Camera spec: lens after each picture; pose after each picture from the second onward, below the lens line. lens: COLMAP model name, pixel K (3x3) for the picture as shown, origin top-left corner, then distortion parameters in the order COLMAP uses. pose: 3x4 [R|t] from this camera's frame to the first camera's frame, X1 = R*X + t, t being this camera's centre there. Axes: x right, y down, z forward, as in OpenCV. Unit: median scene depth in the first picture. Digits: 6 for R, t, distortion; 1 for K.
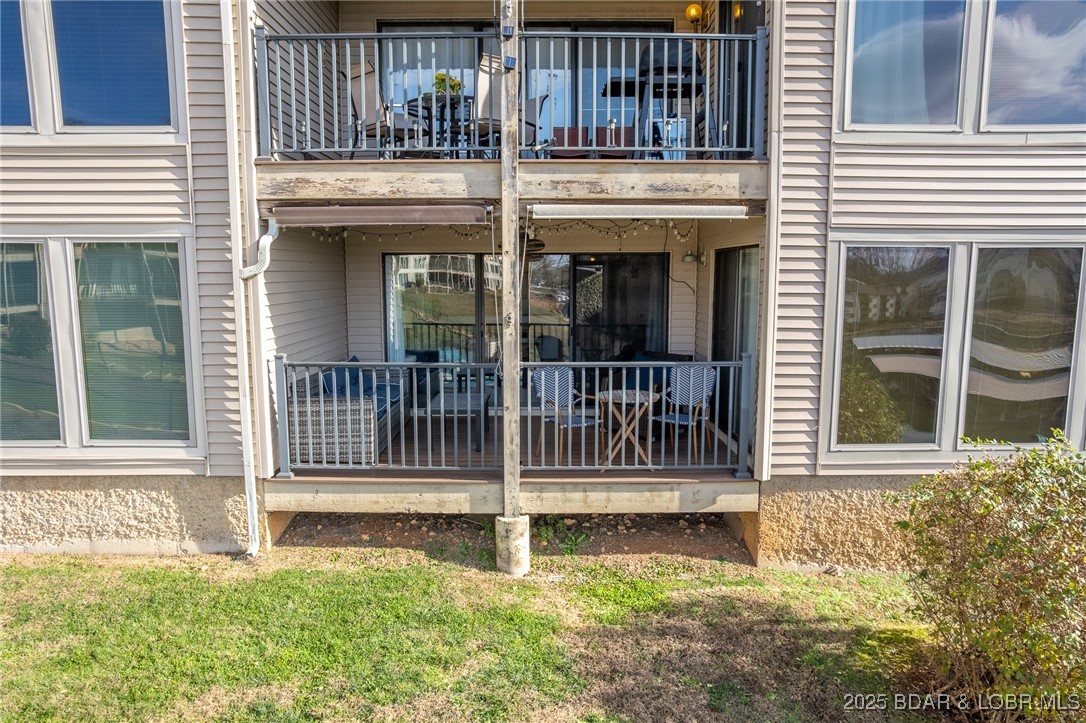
lens RADIAL K [[695.2, 0, 544.1], [0, 695.2, 361.4], [0, 0, 1]] dist [-0.042953, 0.006134]
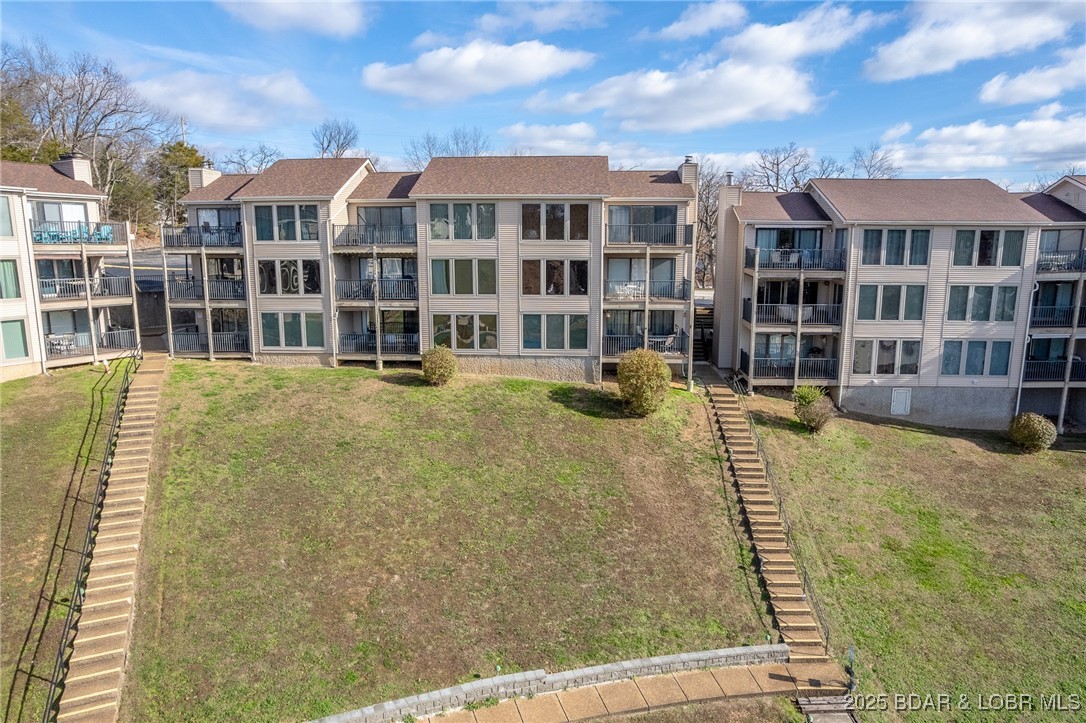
lens RADIAL K [[695.2, 0, 544.9], [0, 695.2, 362.0], [0, 0, 1]] dist [-0.042953, 0.006134]
pose [[0.998260, 0.010743, -0.057978, 1.678583], [-0.007736, 0.998626, 0.051835, -0.073942], [0.058456, -0.051297, 0.996971, -4.702138]]
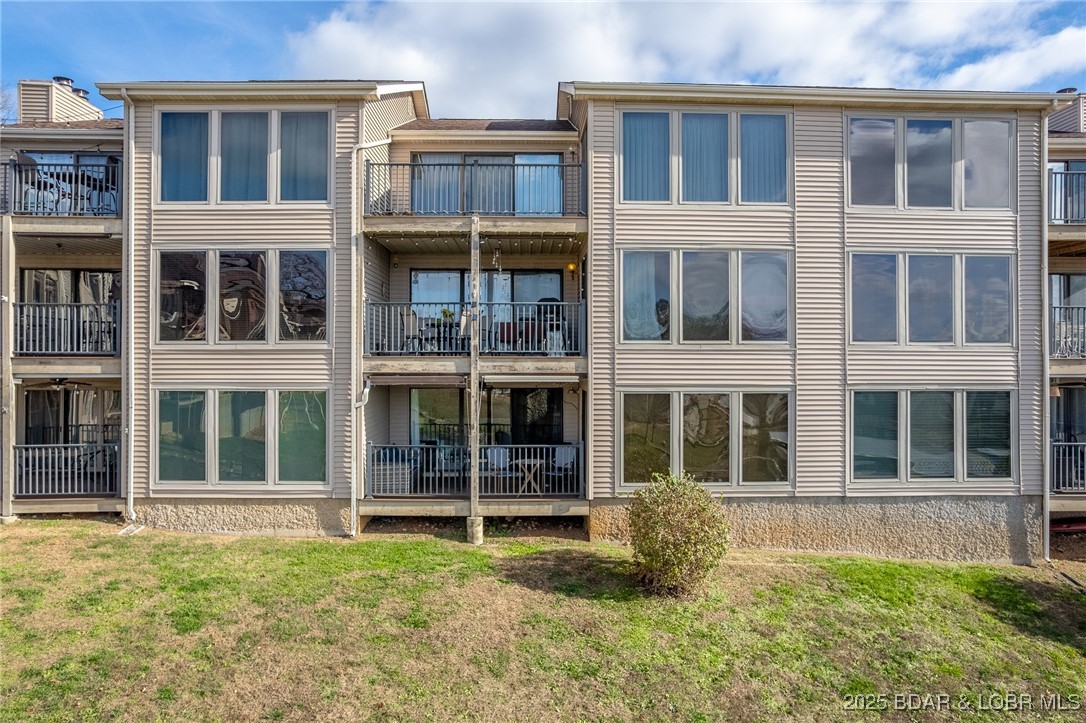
lens RADIAL K [[695.2, 0, 547.6], [0, 695.2, 364.2], [0, 0, 1]] dist [-0.042953, 0.006134]
pose [[0.999601, 0.001979, 0.028186, 0.120874], [0.001567, 0.992125, -0.125243, 0.022426], [-0.028211, 0.125237, 0.991726, -1.223258]]
